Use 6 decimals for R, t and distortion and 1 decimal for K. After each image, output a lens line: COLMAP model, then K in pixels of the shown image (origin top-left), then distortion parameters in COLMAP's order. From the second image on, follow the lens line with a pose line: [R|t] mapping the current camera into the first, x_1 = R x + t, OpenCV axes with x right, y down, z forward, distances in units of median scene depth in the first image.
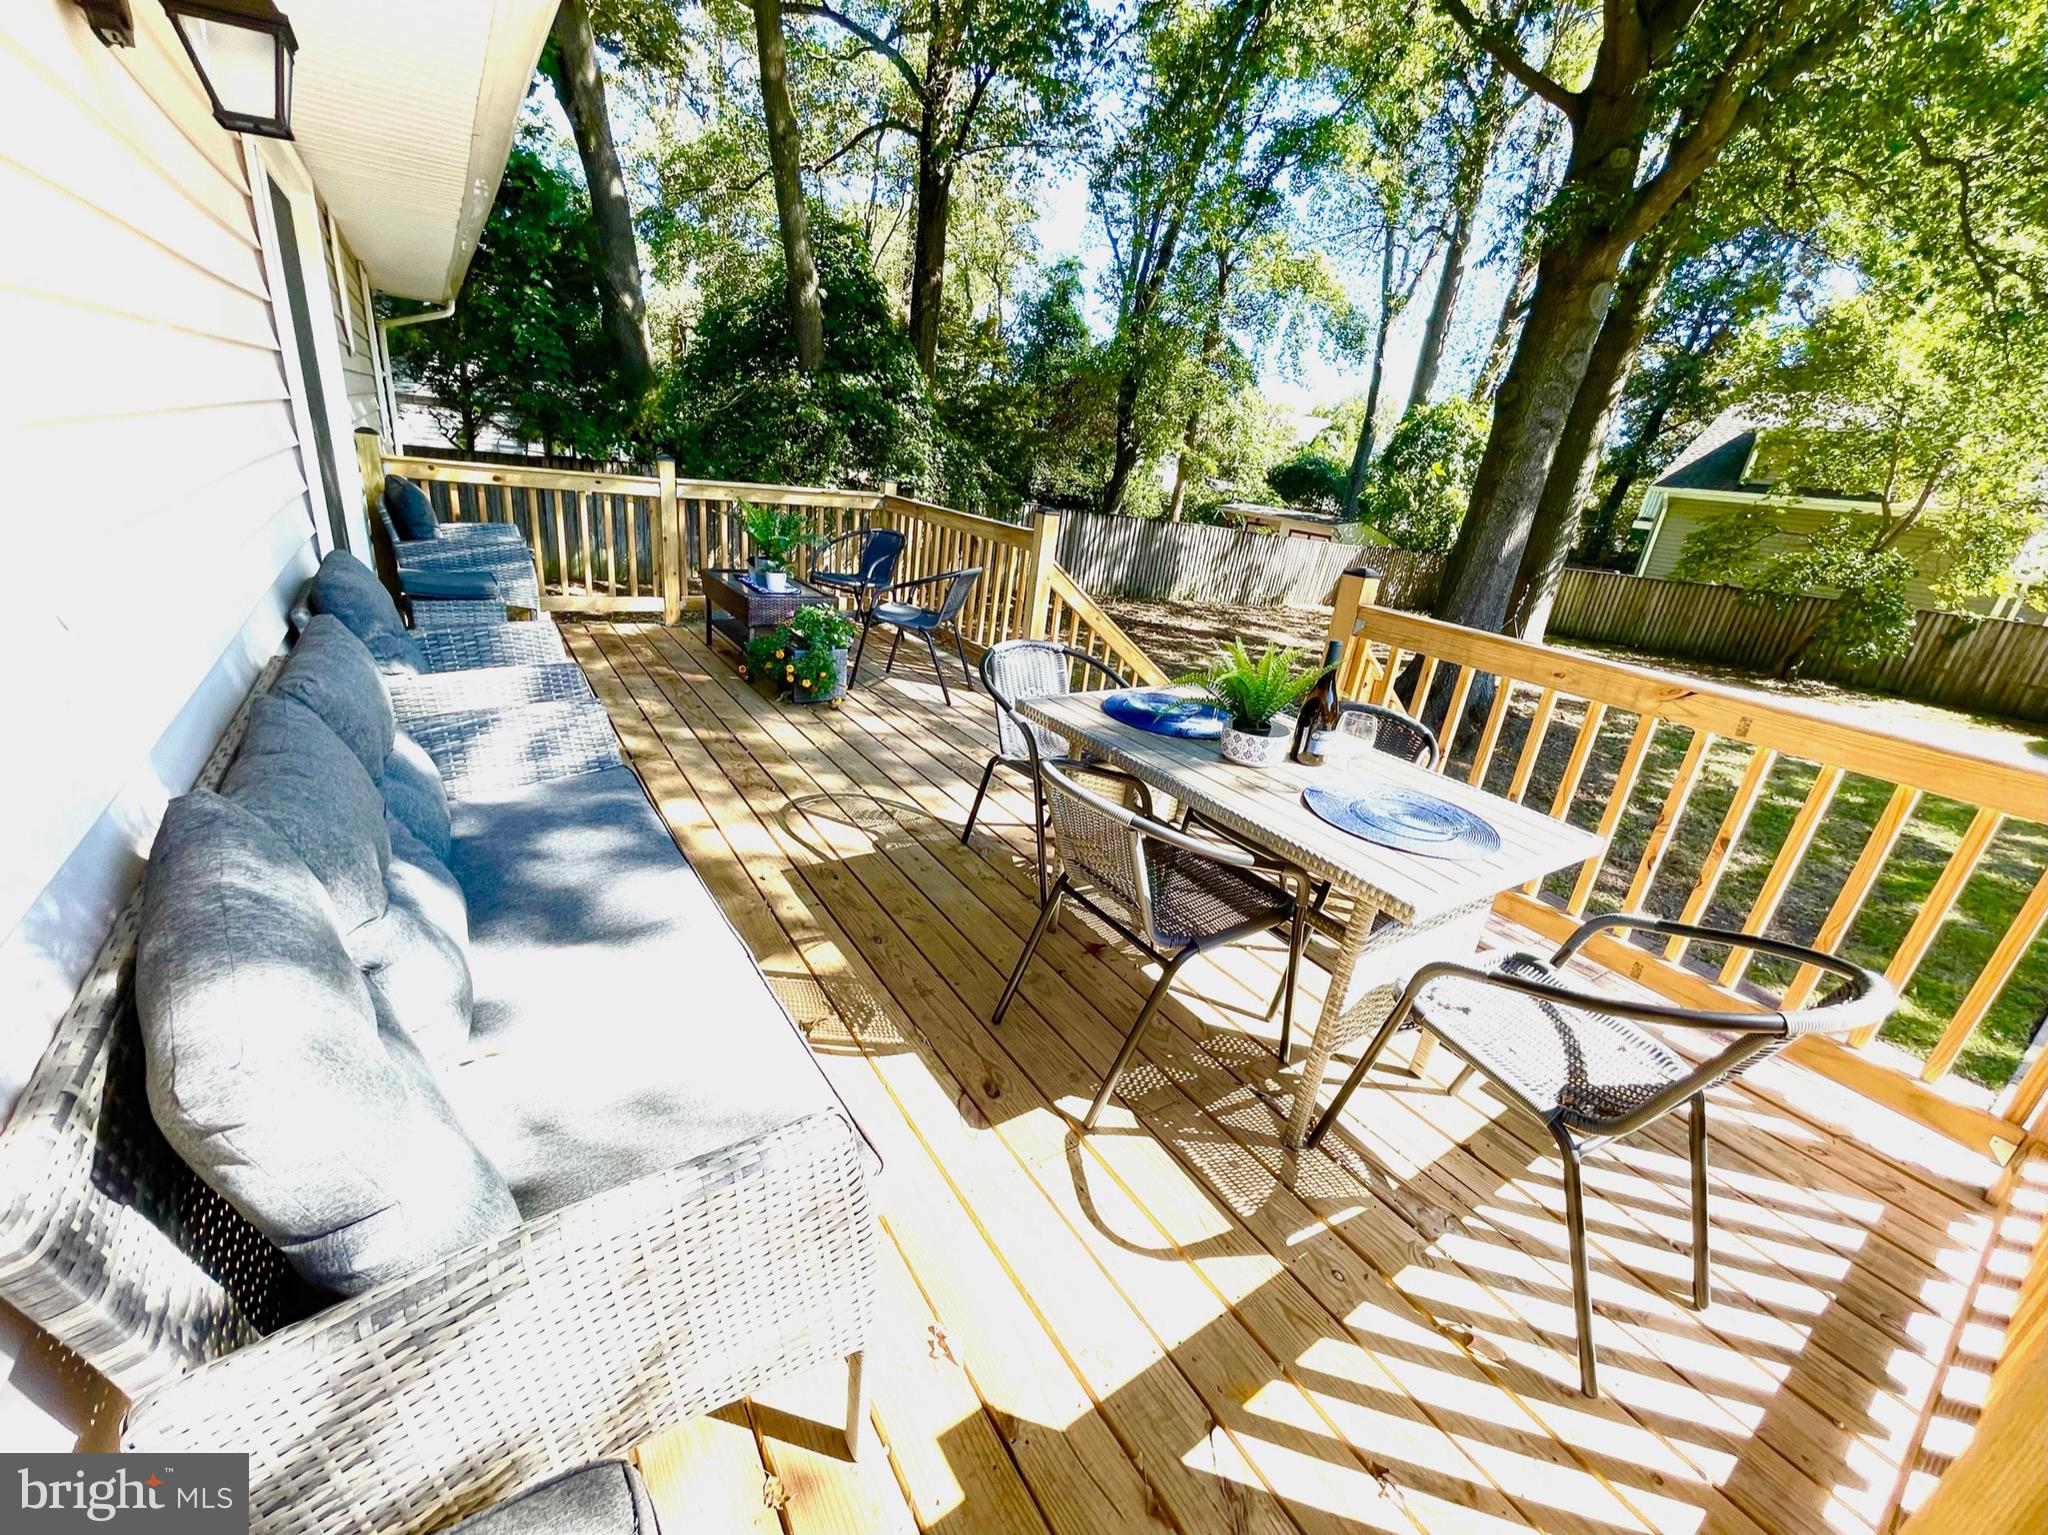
lens RADIAL K [[824.5, 0, 1011.2], [0, 824.5, 761.3], [0, 0, 1]] dist [-0.002503, -0.000104]
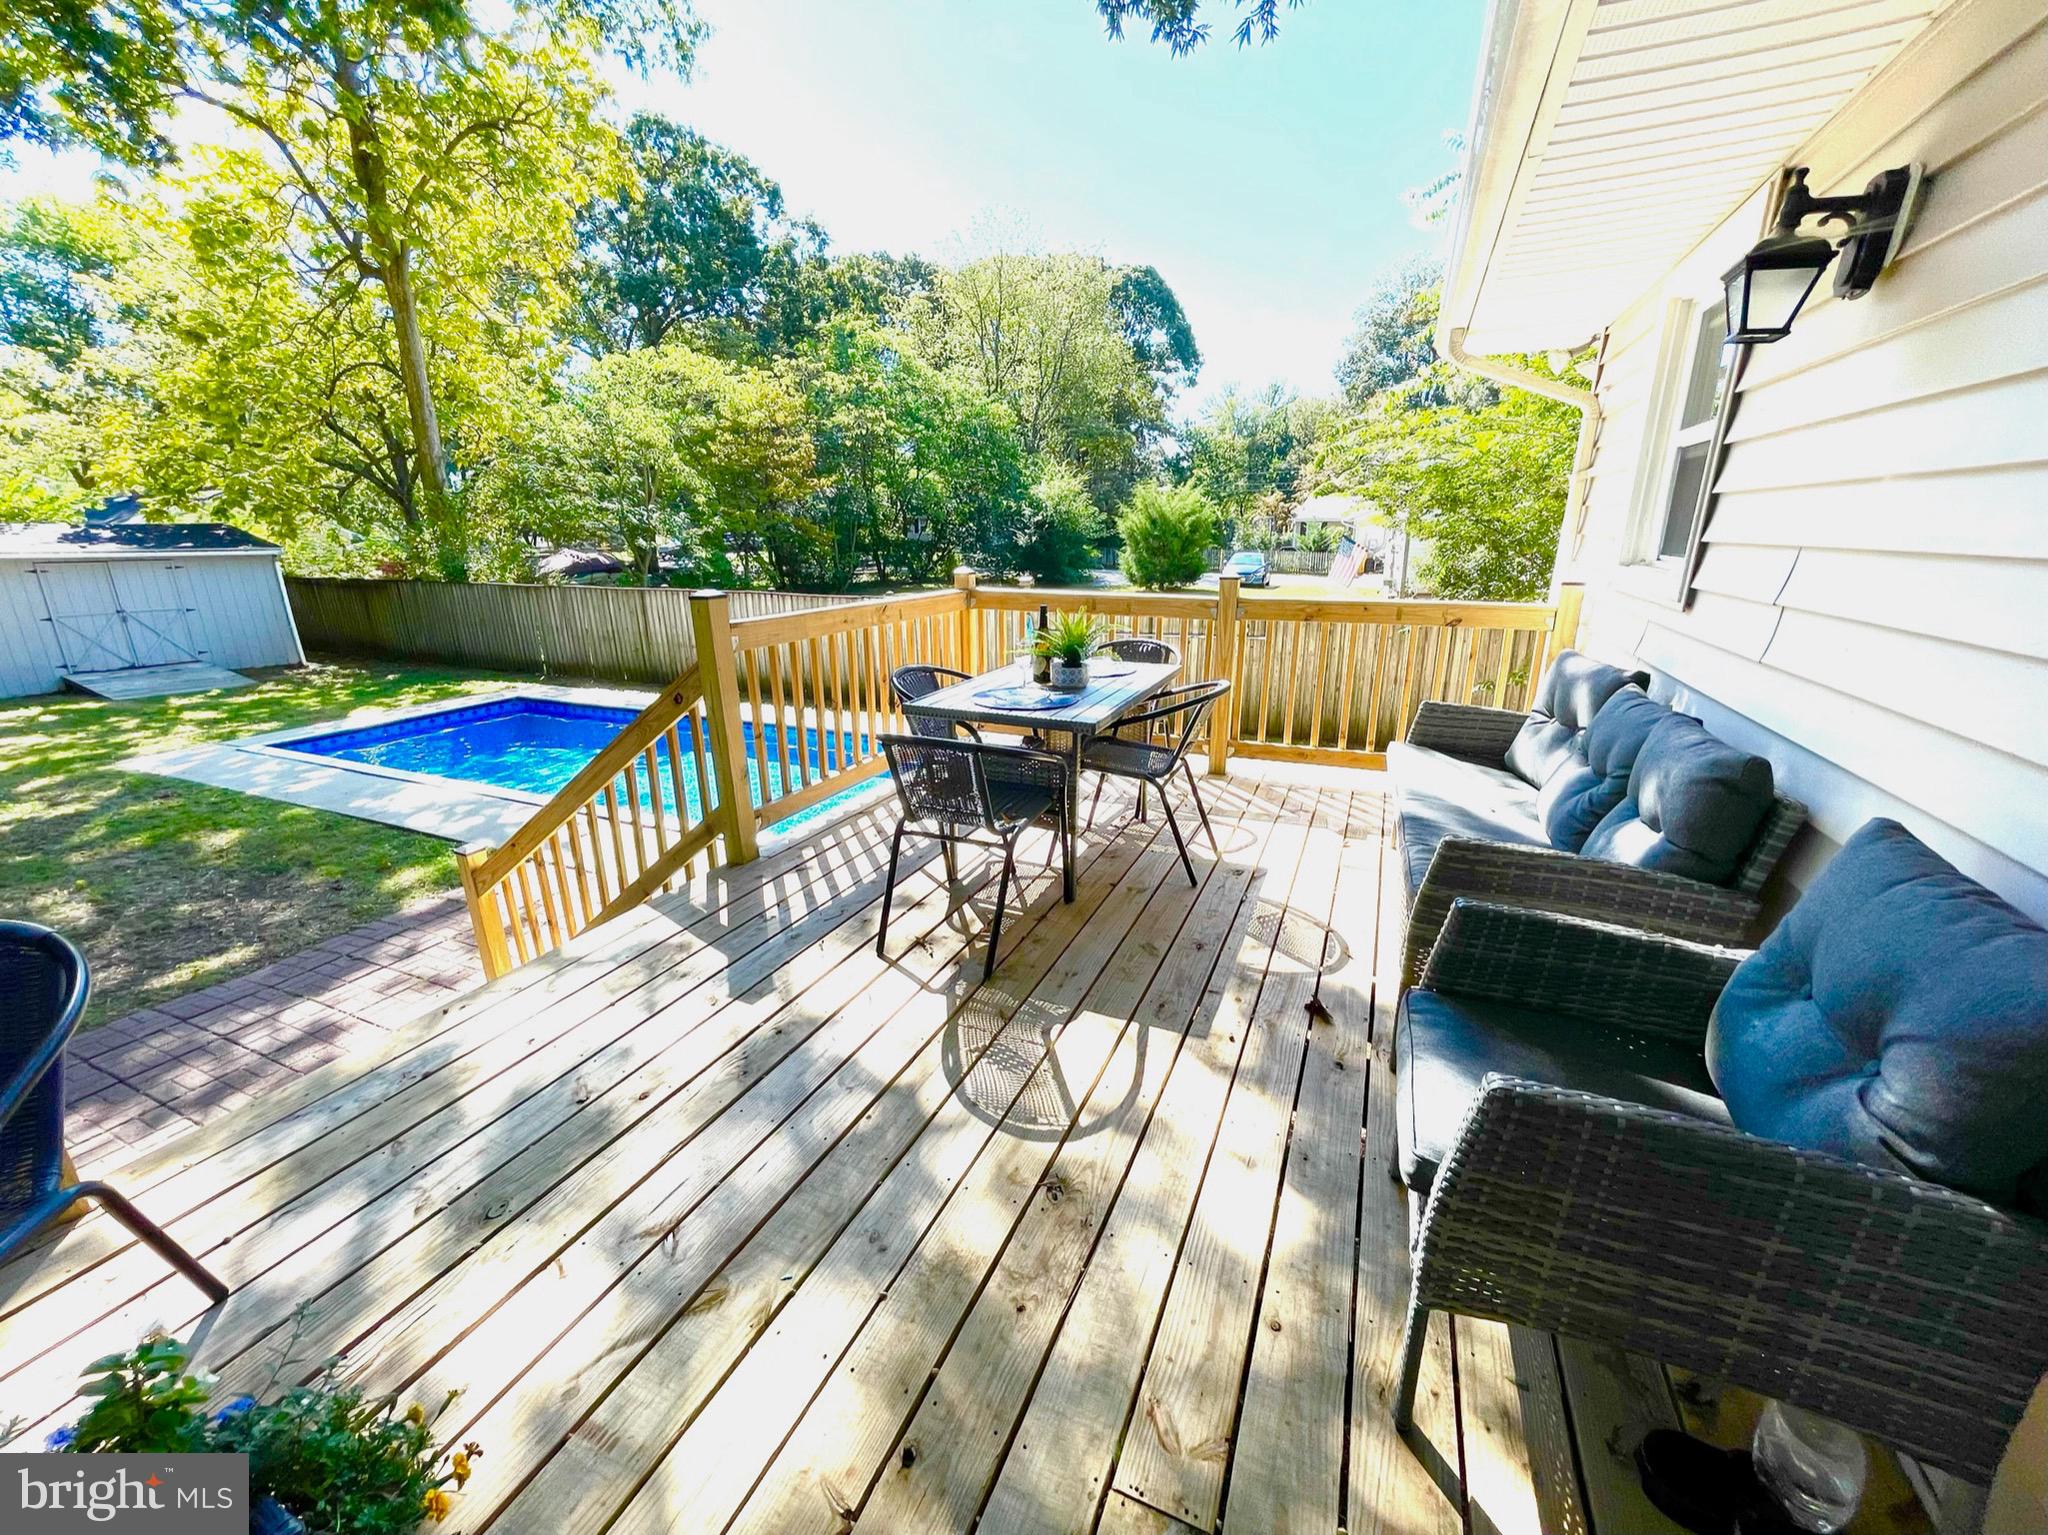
lens RADIAL K [[822.2, 0, 1017.5], [0, 822.2, 768.5], [0, 0, 1]] dist [-0.001679, -0.000053]
pose [[-0.544978, -0.336399, 0.768007, -0.087565], [0.242857, 0.813385, 0.528607, -0.069005], [-0.802508, 0.474595, -0.361580, 0.161427]]
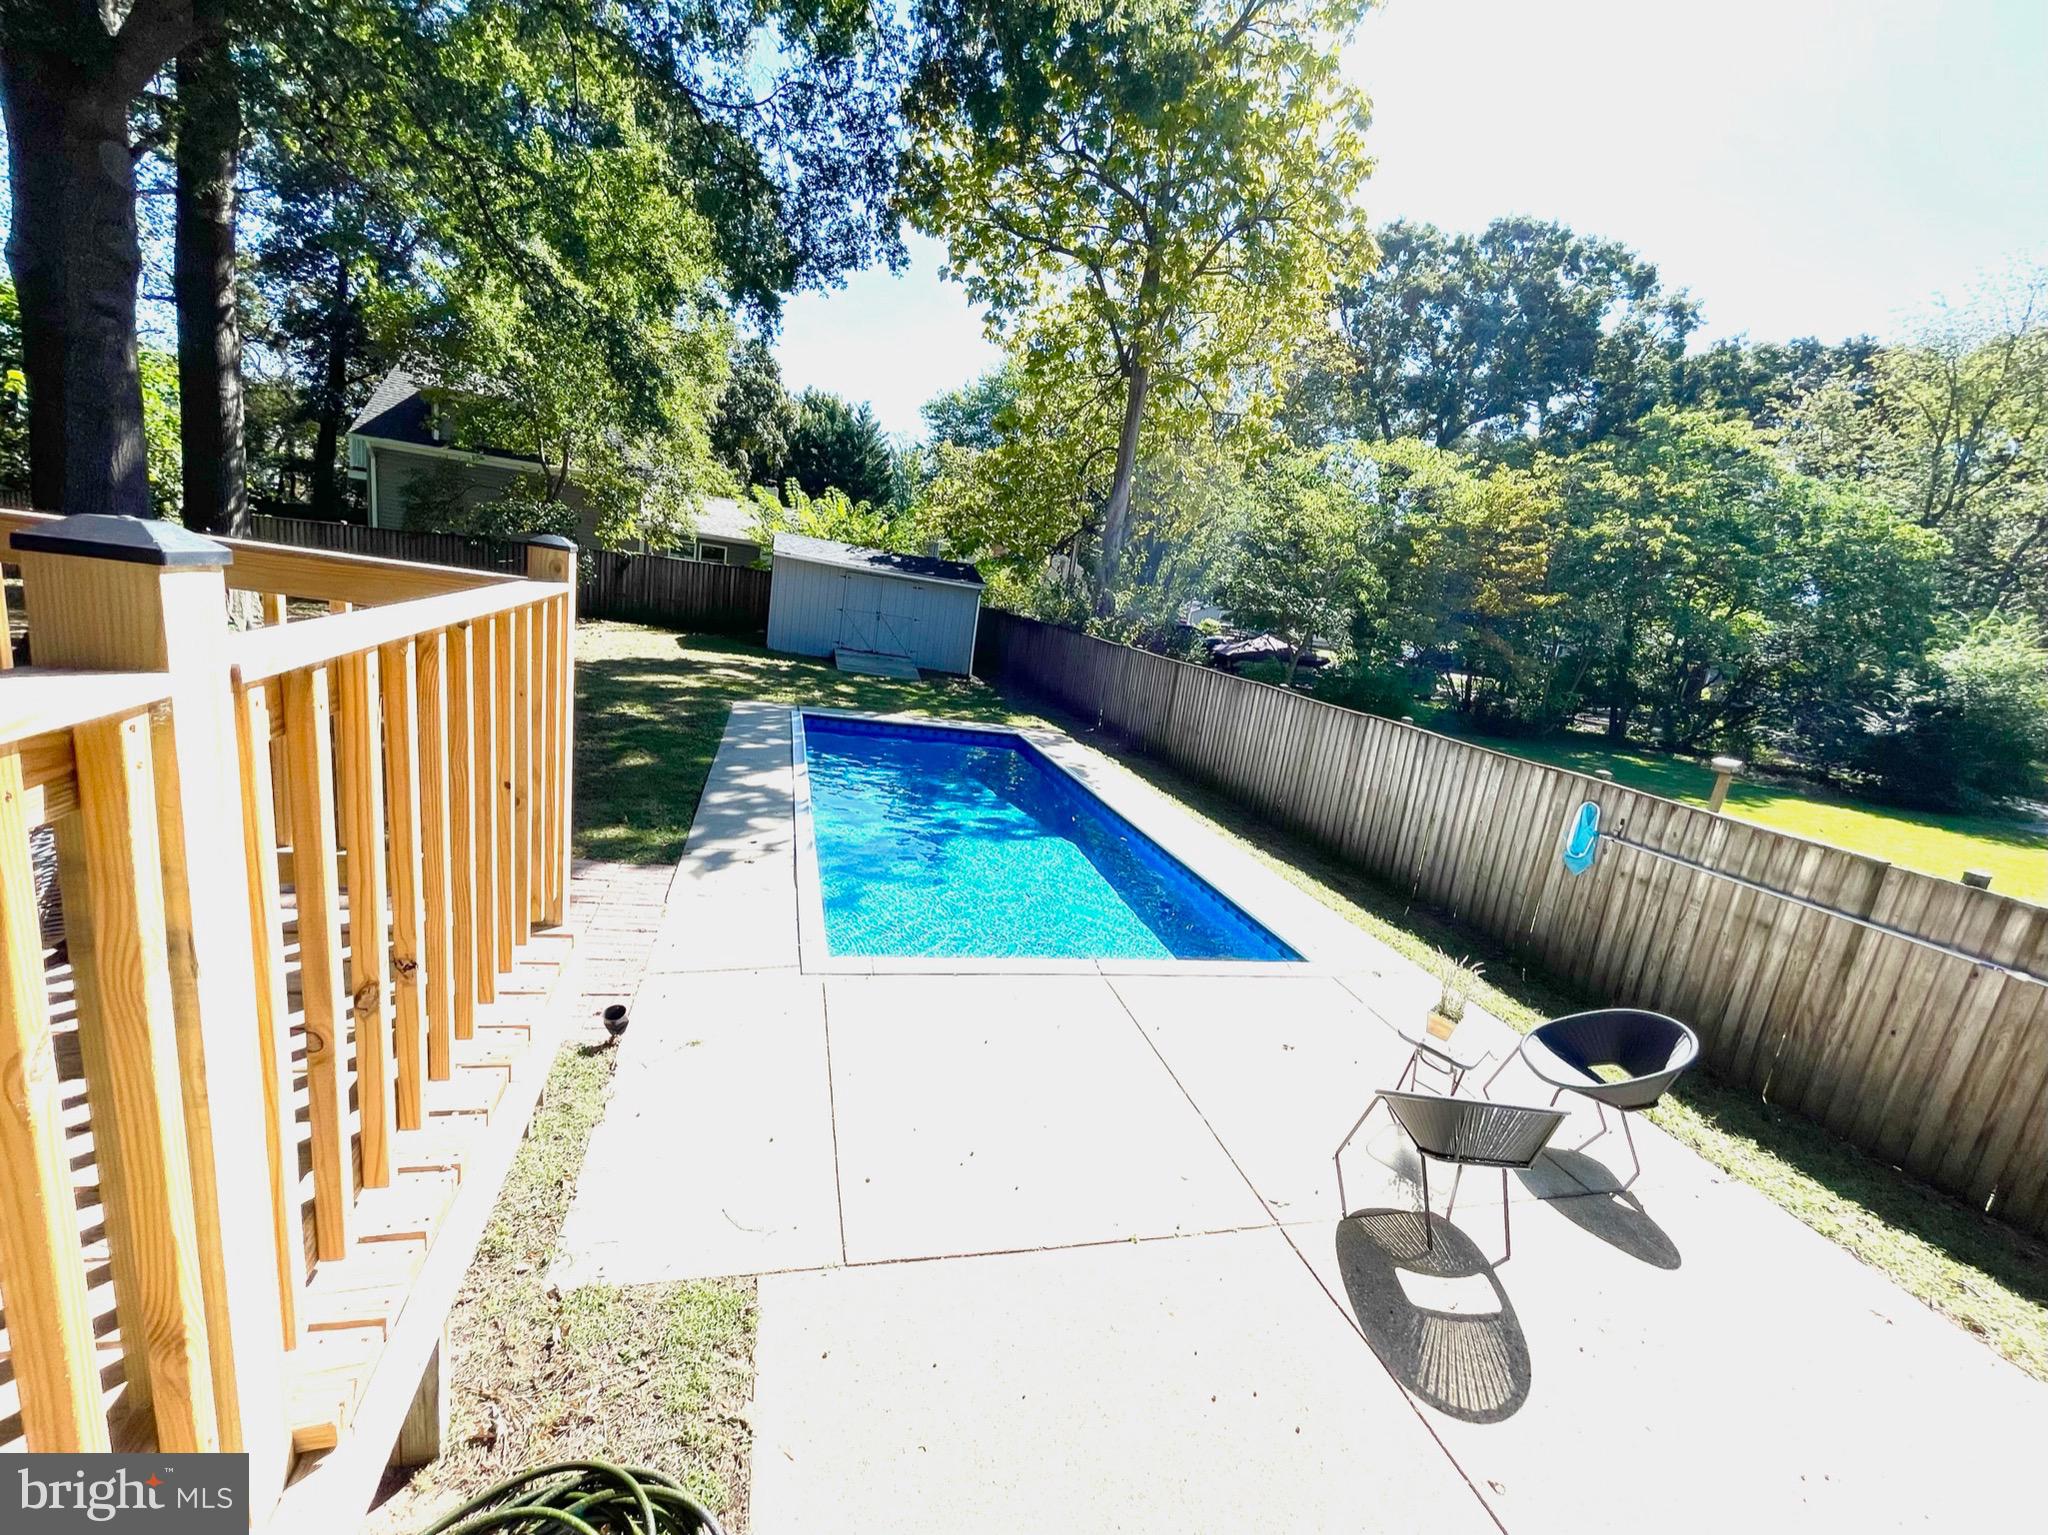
lens RADIAL K [[820.9, 0, 1014.4], [0, 820.9, 772.1], [0, 0, 1]] dist [-0.001203, -0.000003]
pose [[0.303995, -0.278678, 0.911002, 0.029414], [0.227903, 0.949766, 0.214487, 0.018996], [-0.925012, 0.142417, 0.352236, -0.014686]]
